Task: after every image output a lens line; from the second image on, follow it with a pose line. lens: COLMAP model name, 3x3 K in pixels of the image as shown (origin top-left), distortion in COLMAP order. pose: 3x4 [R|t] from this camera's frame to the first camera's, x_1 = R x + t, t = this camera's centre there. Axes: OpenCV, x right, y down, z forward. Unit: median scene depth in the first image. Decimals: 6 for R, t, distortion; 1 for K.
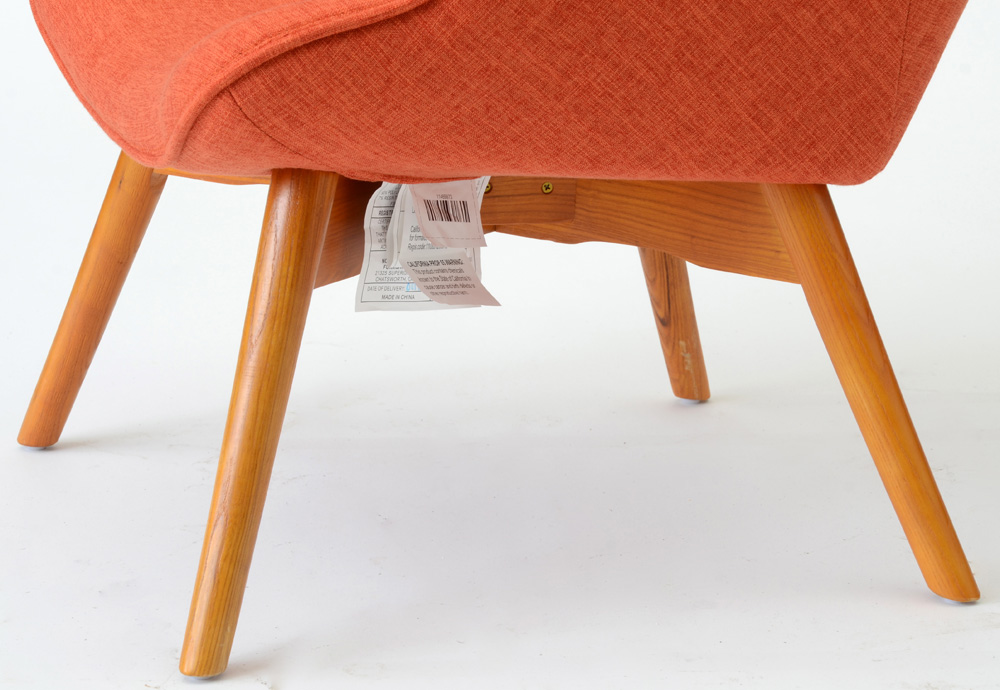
lens RADIAL K [[3473.6, 0, 512.2], [0, 3473.6, 410.2], [0, 0, 1]] dist [0.802755, 0.000000]
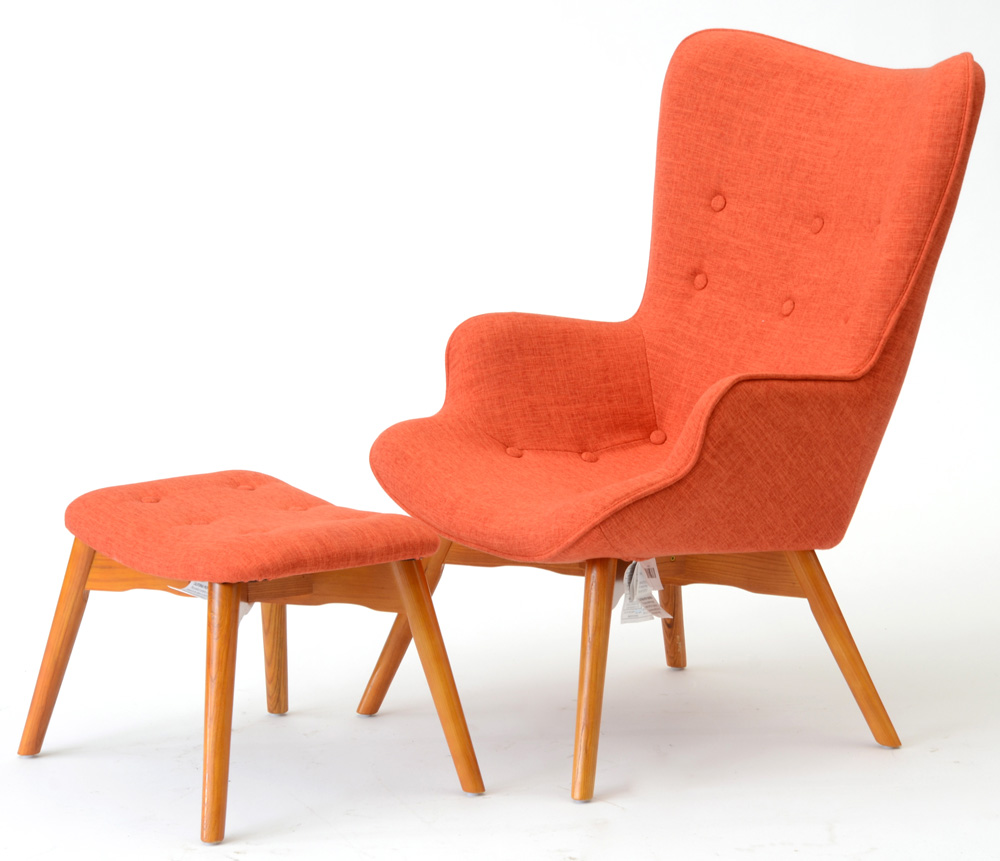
lens RADIAL K [[4221.9, 0, 495.1], [0, 4221.9, 463.5], [0, 0, 1]] dist [0.731816, 0.000000]
pose [[0.965813, -0.057156, 0.252860, -0.744959], [0.075729, 0.995051, -0.064329, 0.032769], [-0.247932, 0.081278, 0.965362, -1.415659]]
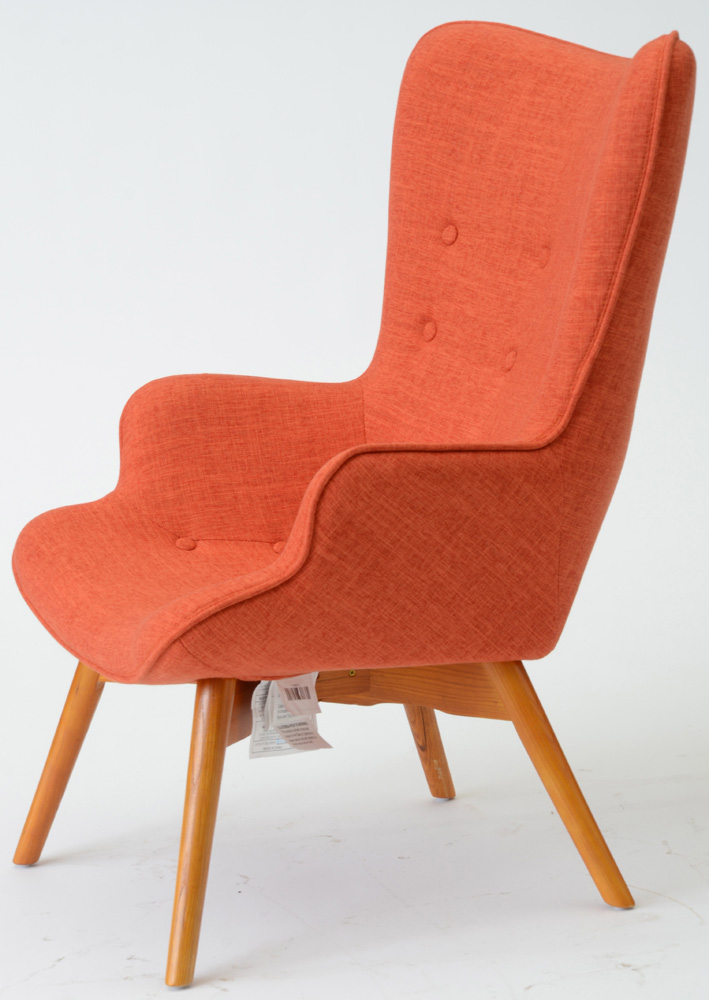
lens RADIAL K [[3844.2, 0, 358.1], [0, 3844.2, 503.4], [0, 0, 1]] dist [0.926741, 0.000000]
pose [[0.995633, -0.075194, 0.055320, -0.085830], [0.079636, 0.993359, -0.083041, 0.007834], [-0.048709, 0.087084, 0.995009, -0.849821]]
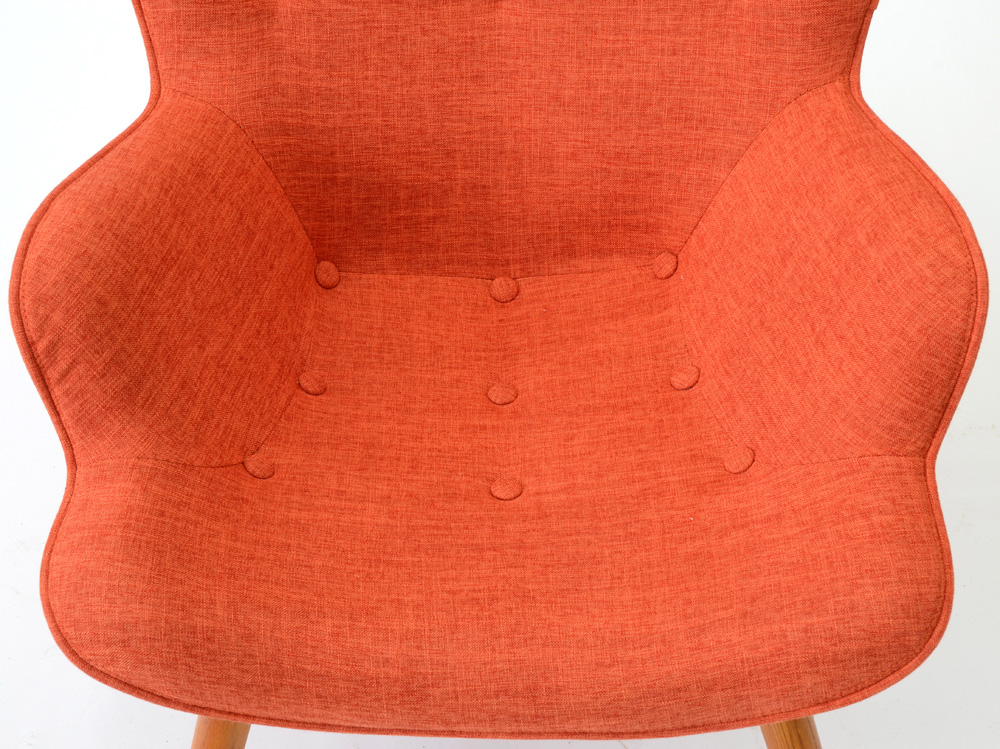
lens RADIAL K [[1889.6, 0, 512.7], [0, 1889.6, 386.7], [0, 0, 1]] dist [0.220338, 0.000000]
pose [[0.317810, -0.625011, 0.712992, -0.459978], [0.269509, 0.780509, 0.564066, -0.485649], [-0.909044, 0.012892, 0.416500, 0.799027]]
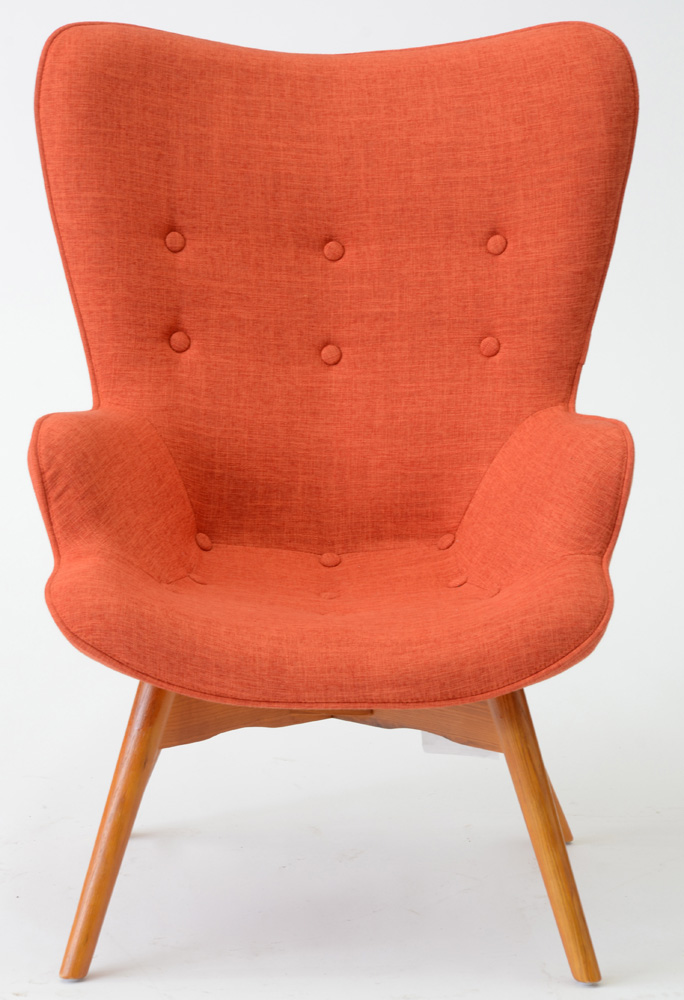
lens RADIAL K [[4535.2, 0, 343.8], [0, 4535.2, 501.4], [0, 0, 1]] dist [1.280425, 0.000000]
pose [[0.307818, -0.203255, 0.929481, -2.066977], [0.244237, 0.961060, 0.129277, -0.446206], [-0.919563, 0.187220, 0.345474, 0.286365]]
